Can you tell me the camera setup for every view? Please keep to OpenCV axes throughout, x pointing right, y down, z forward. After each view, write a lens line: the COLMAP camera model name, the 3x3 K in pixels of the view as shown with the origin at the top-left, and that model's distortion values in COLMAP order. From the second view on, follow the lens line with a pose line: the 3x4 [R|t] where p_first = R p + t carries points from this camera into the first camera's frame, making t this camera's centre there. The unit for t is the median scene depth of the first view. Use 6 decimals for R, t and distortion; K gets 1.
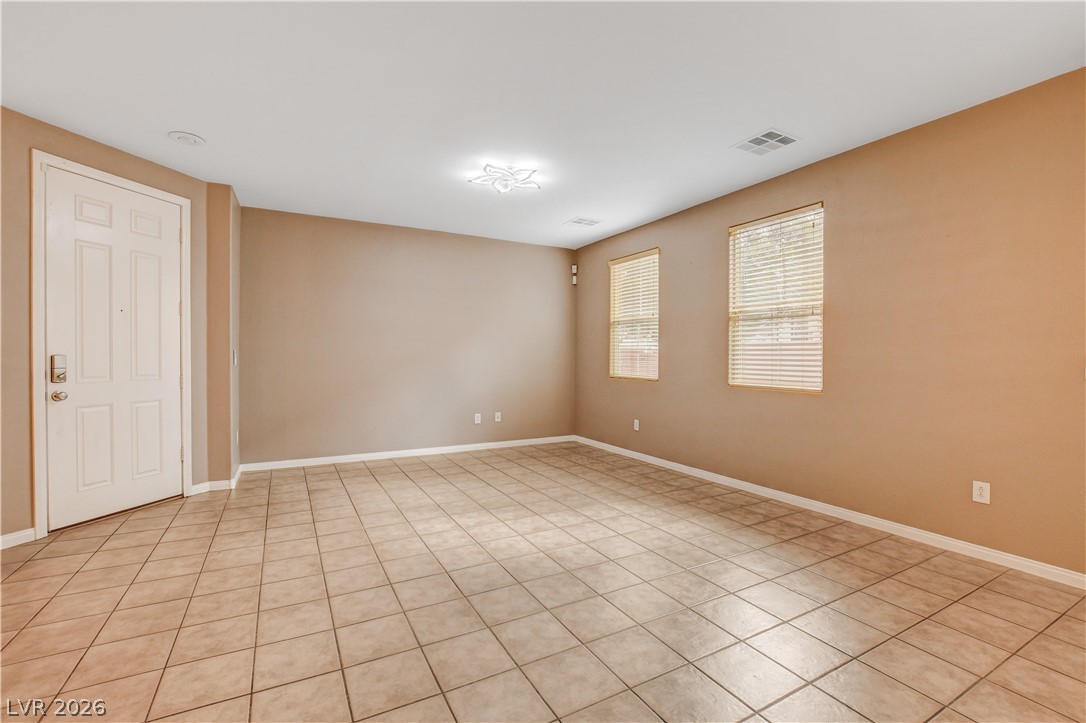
lens RADIAL K [[474.6, 0, 536.9], [0, 474.6, 362.2], [0, 0, 1]] dist [-0.013596, 0.001487]
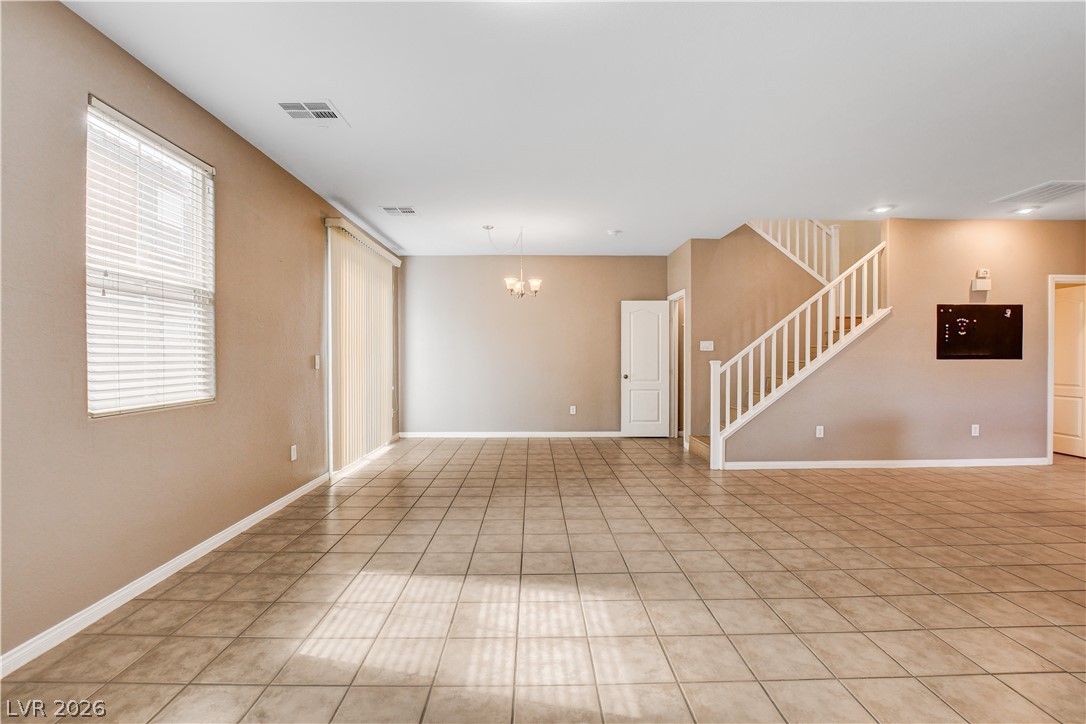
lens RADIAL K [[474.6, 0, 545.7], [0, 474.6, 357.7], [0, 0, 1]] dist [-0.013596, 0.001487]
pose [[-0.888731, -0.005443, 0.458396, -0.290586], [0.002853, 0.999844, 0.017403, -0.023950], [-0.458420, 0.016774, -0.888577, 1.504001]]
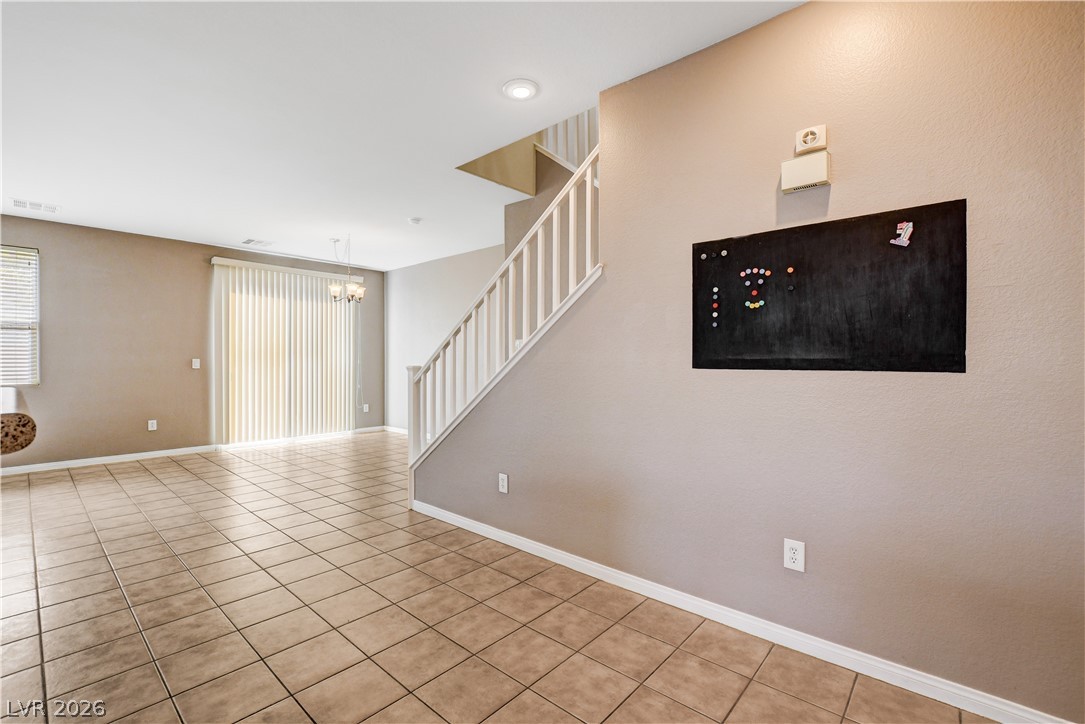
lens RADIAL K [[474.1, 0, 533.0], [0, 474.1, 359.8], [0, 0, 1]] dist [-0.013596, 0.001487]
pose [[-0.333470, -0.006482, 0.942739, -1.223350], [0.009971, 0.999896, 0.010402, -0.010943], [-0.942708, 0.012869, -0.333371, 0.091770]]
